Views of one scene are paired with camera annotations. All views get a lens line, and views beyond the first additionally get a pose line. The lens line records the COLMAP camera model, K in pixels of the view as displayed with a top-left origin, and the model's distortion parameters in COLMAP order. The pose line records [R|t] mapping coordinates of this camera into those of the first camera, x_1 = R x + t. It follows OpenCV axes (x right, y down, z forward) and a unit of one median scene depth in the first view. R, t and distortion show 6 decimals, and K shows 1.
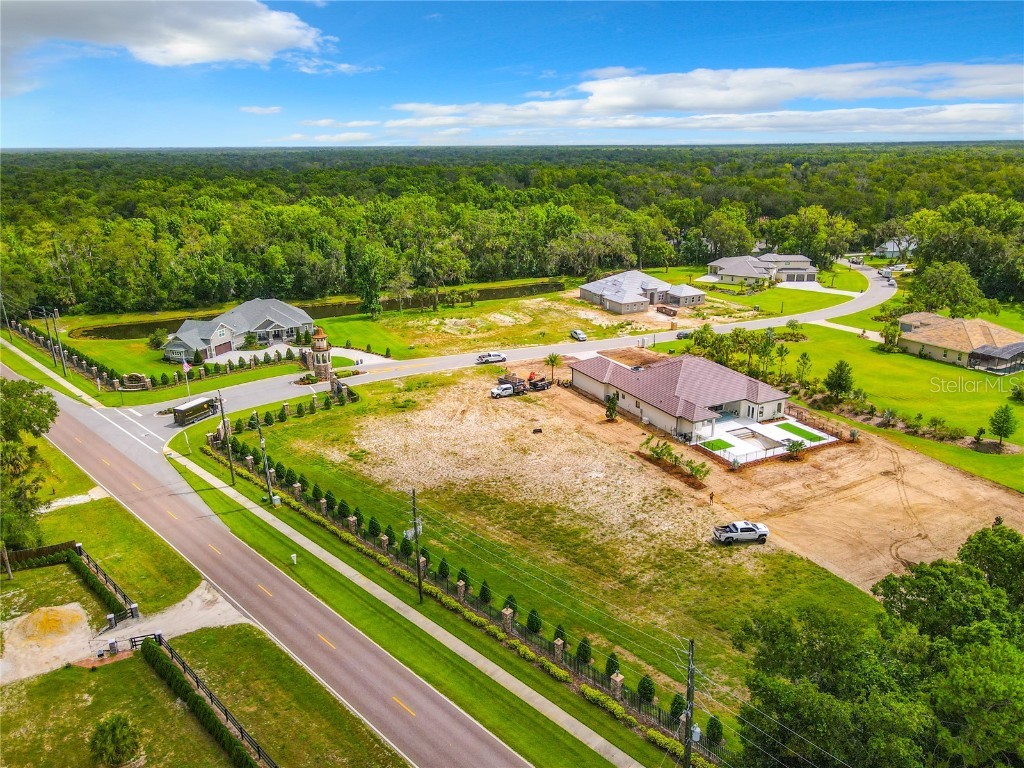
lens RADIAL K [[766.1, 0, 525.6], [0, 766.1, 368.6], [0, 0, 1]] dist [0.014401, 0.002871]
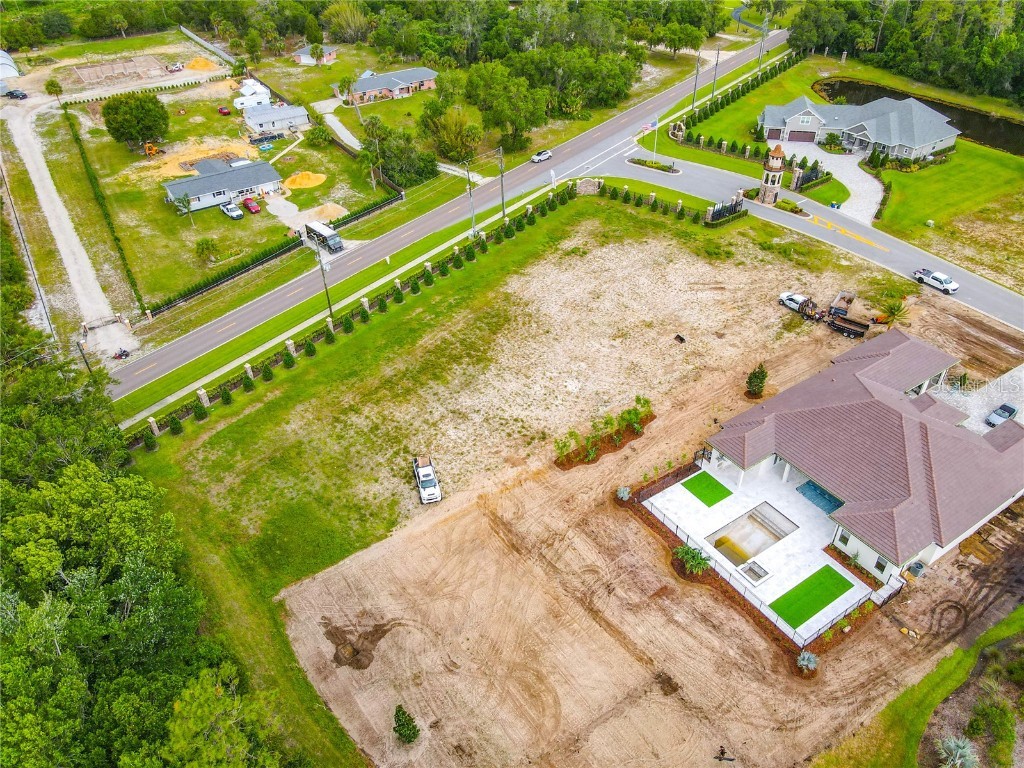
lens RADIAL K [[750.7, 0, 512.3], [0, 750.7, 381.4], [0, 0, 1]] dist [0.001782, 0.040070]
pose [[0.125875, 0.605851, -0.785557, 0.713038], [-0.273753, 0.782322, 0.559492, -0.312816], [0.953528, 0.144623, 0.264328, 0.649323]]
